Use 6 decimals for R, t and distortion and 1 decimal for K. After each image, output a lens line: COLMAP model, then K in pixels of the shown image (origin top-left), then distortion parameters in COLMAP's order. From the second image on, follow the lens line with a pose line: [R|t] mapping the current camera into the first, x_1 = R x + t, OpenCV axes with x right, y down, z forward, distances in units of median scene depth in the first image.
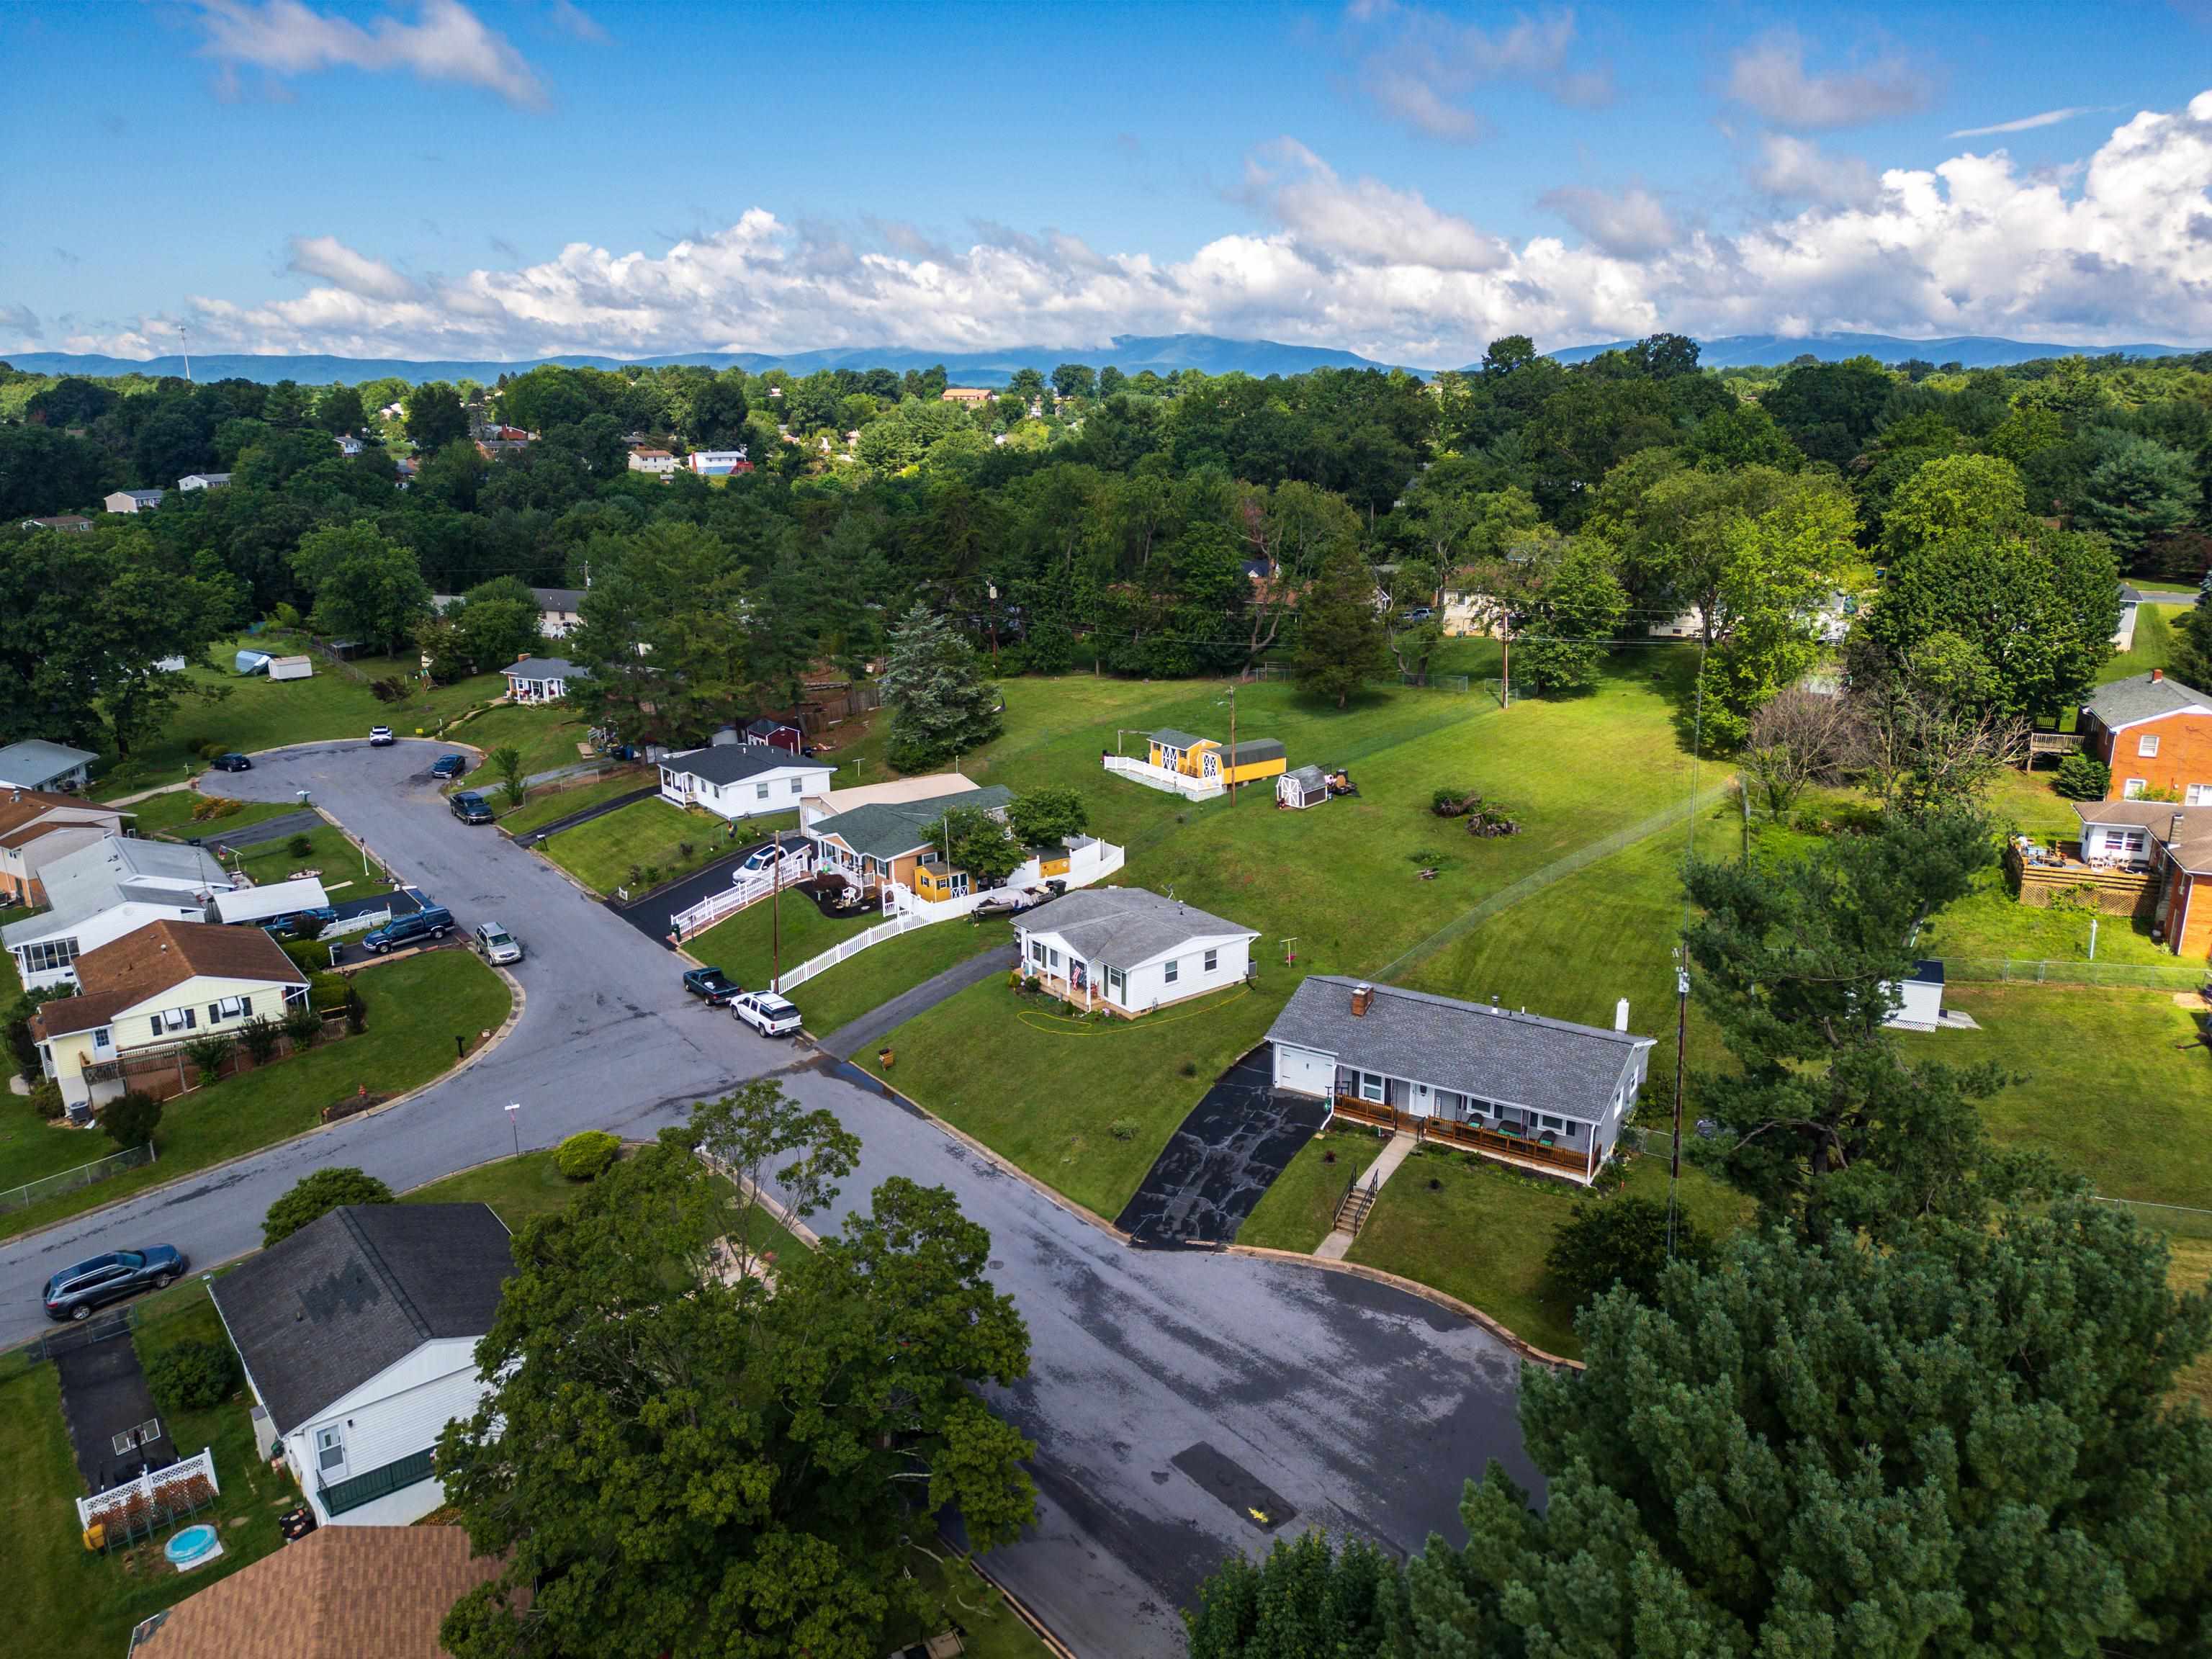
lens RADIAL K [[1551.3, 0, 1117.9], [0, 1551.3, 814.4], [0, 0, 1]] dist [0.135701, -0.178551]
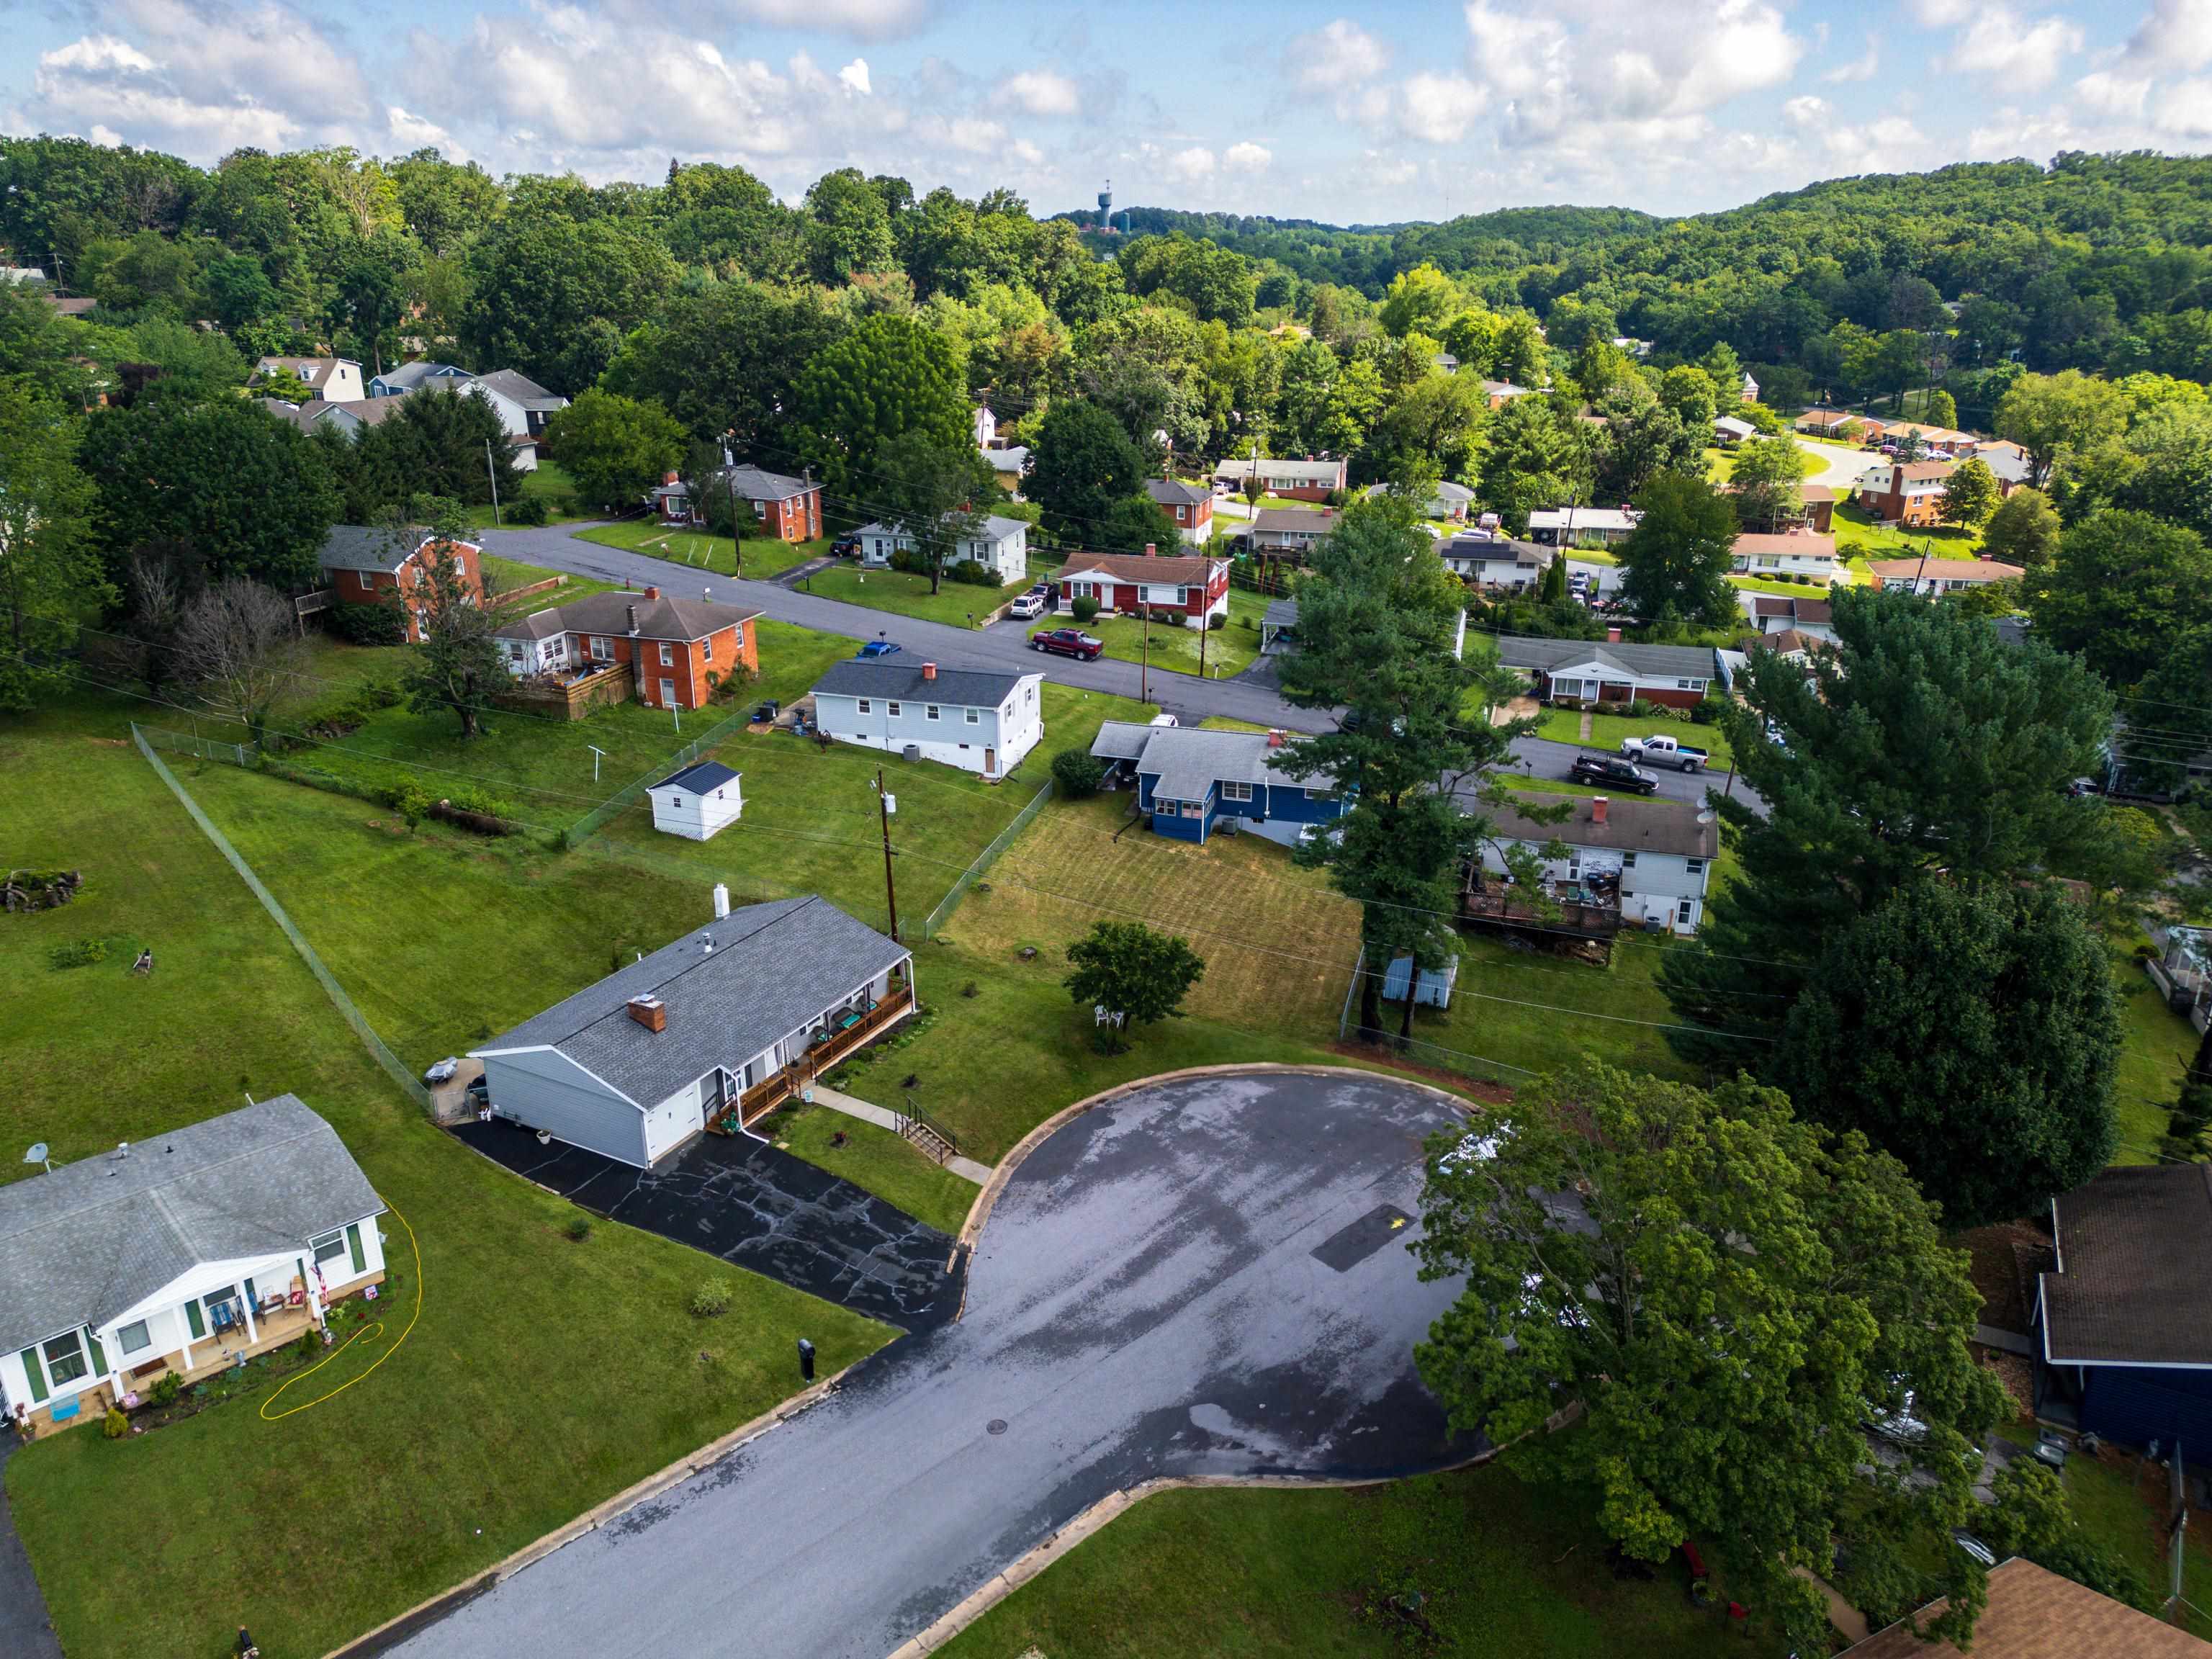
lens RADIAL K [[1550.7, 0, 1112.4], [0, 1550.7, 819.1], [0, 0, 1]] dist [0.100556, -0.112405]
pose [[-0.066278, -0.345697, 0.936003, -0.528481], [0.256730, 0.900575, 0.350791, -0.176749], [-0.964208, 0.263550, 0.029062, 0.645310]]
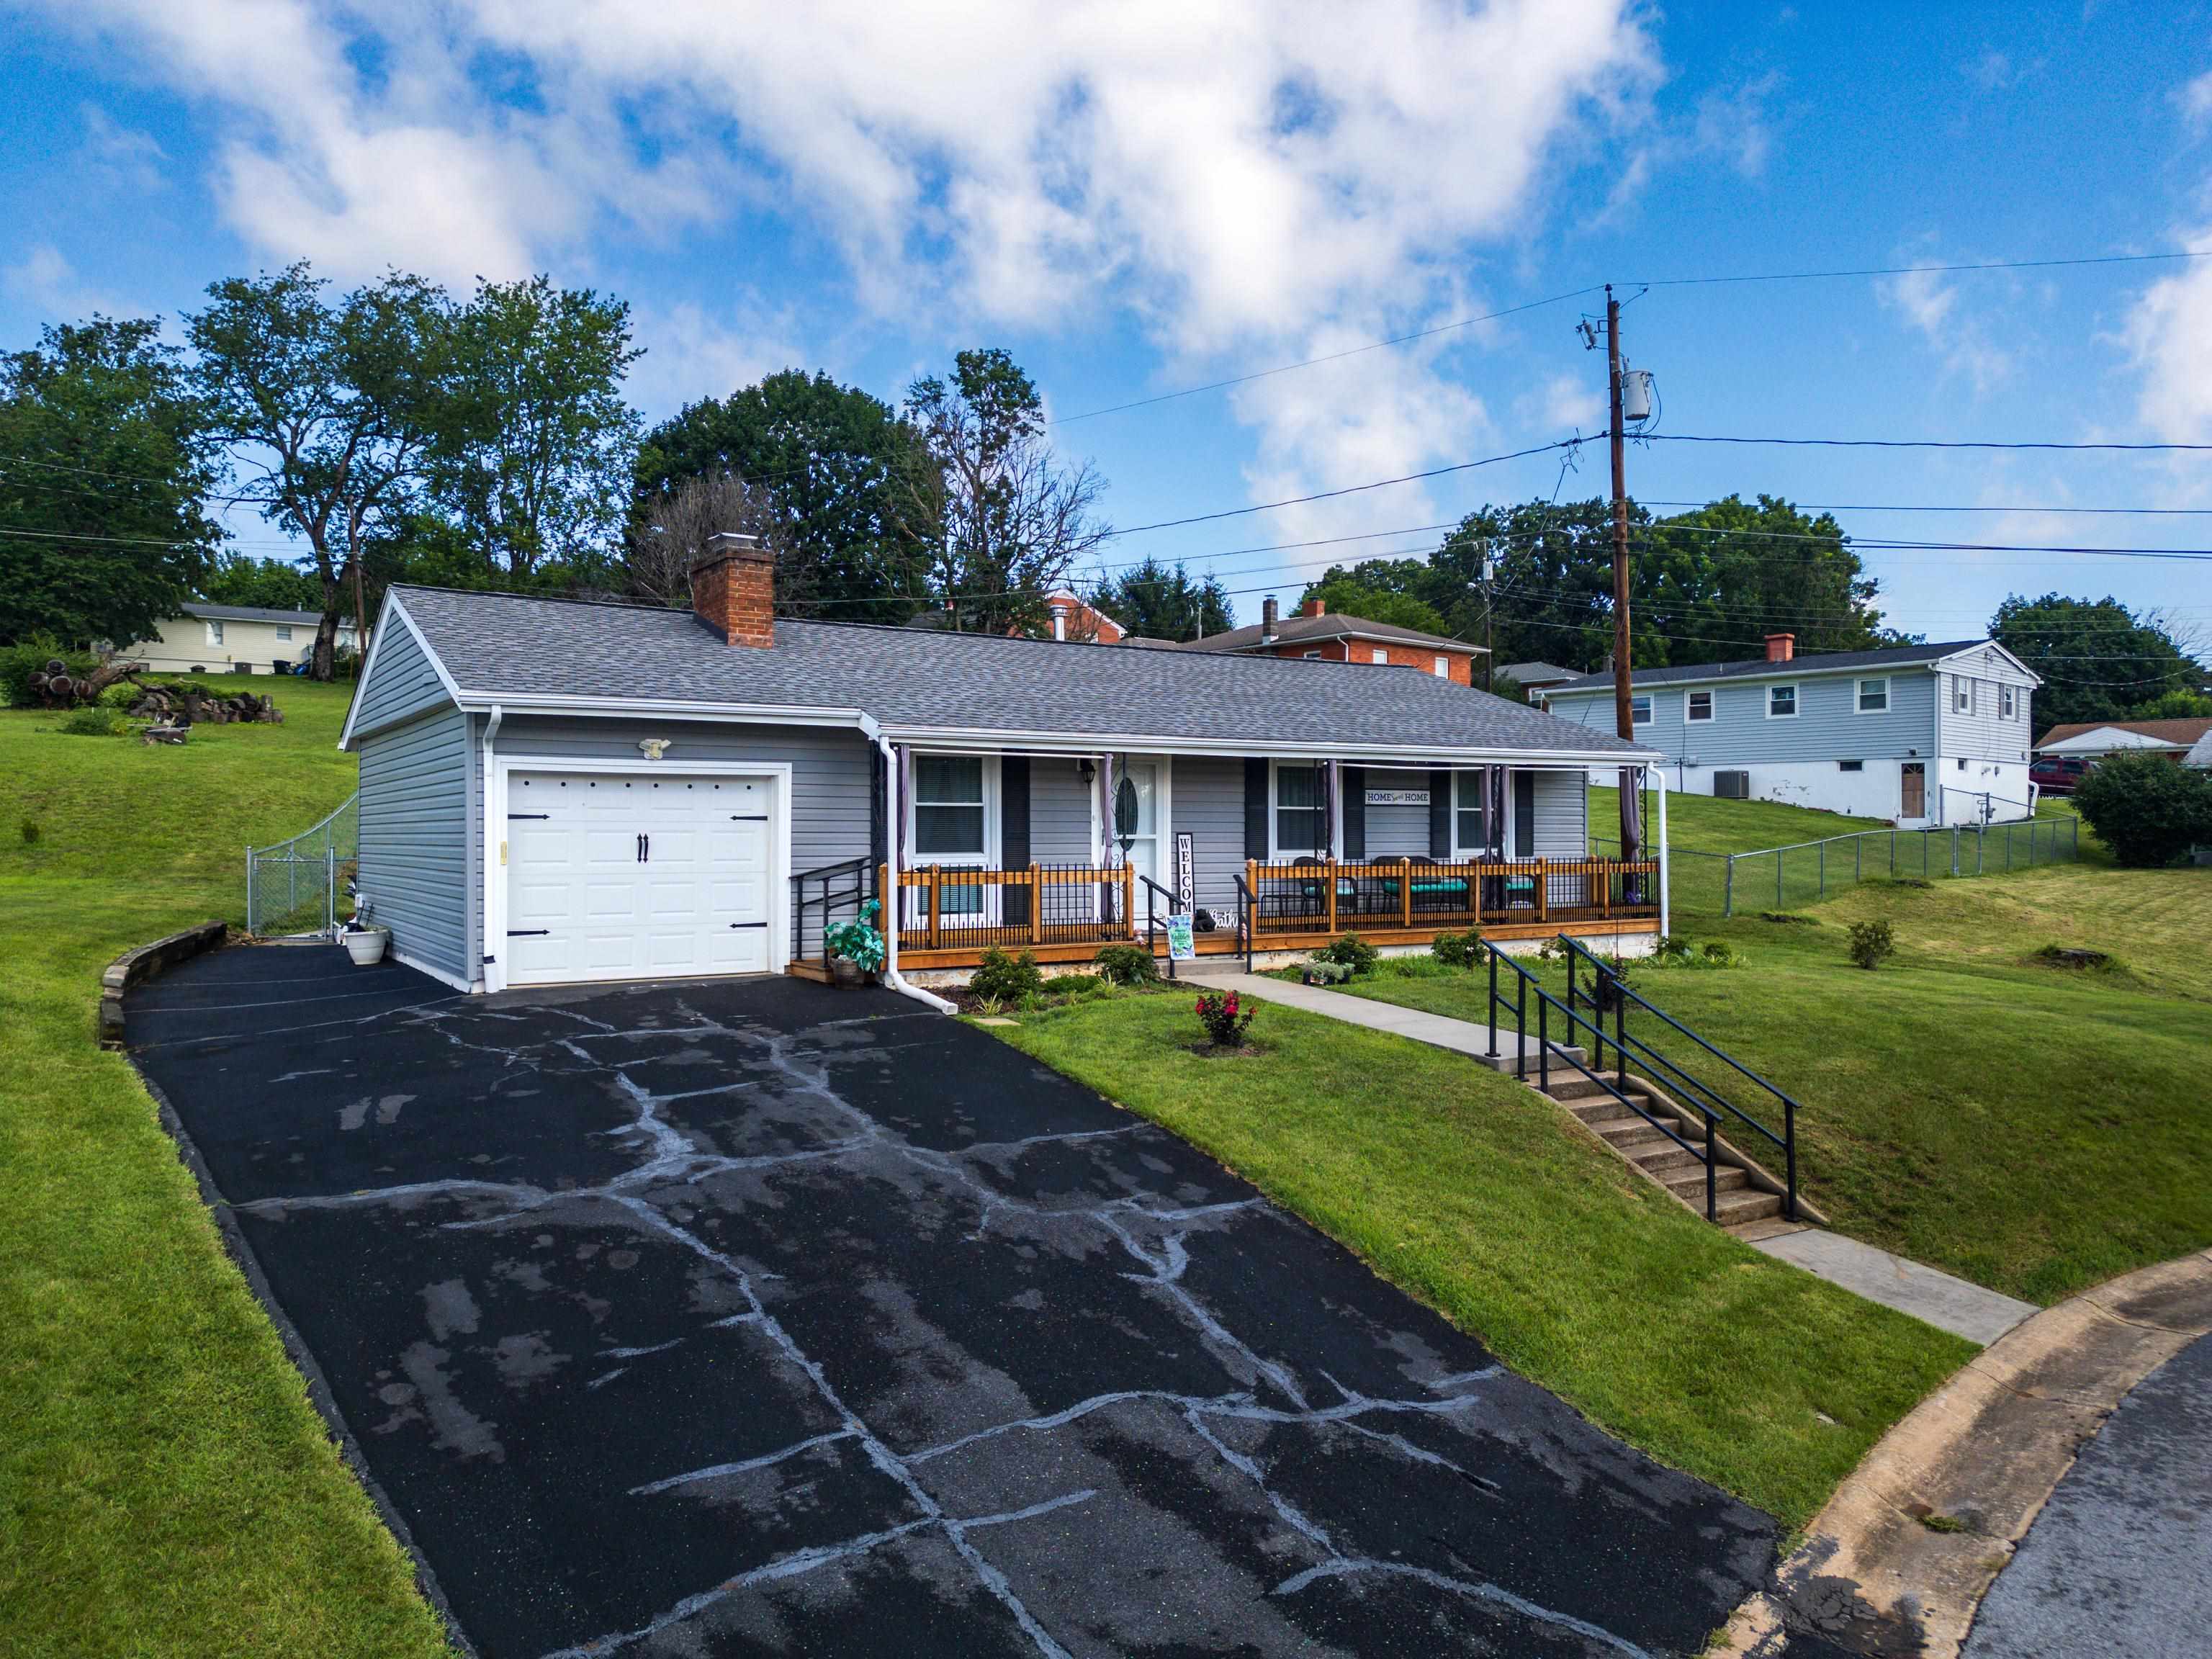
lens RADIAL K [[1549.5, 0, 1112.0], [0, 1549.5, 834.2], [0, 0, 1]] dist [0.070557, -0.062262]
pose [[0.444741, 0.004212, 0.895649, -0.036268], [0.228025, 0.966506, -0.117773, 0.178654], [-0.866147, 0.256609, 0.428884, 0.765285]]
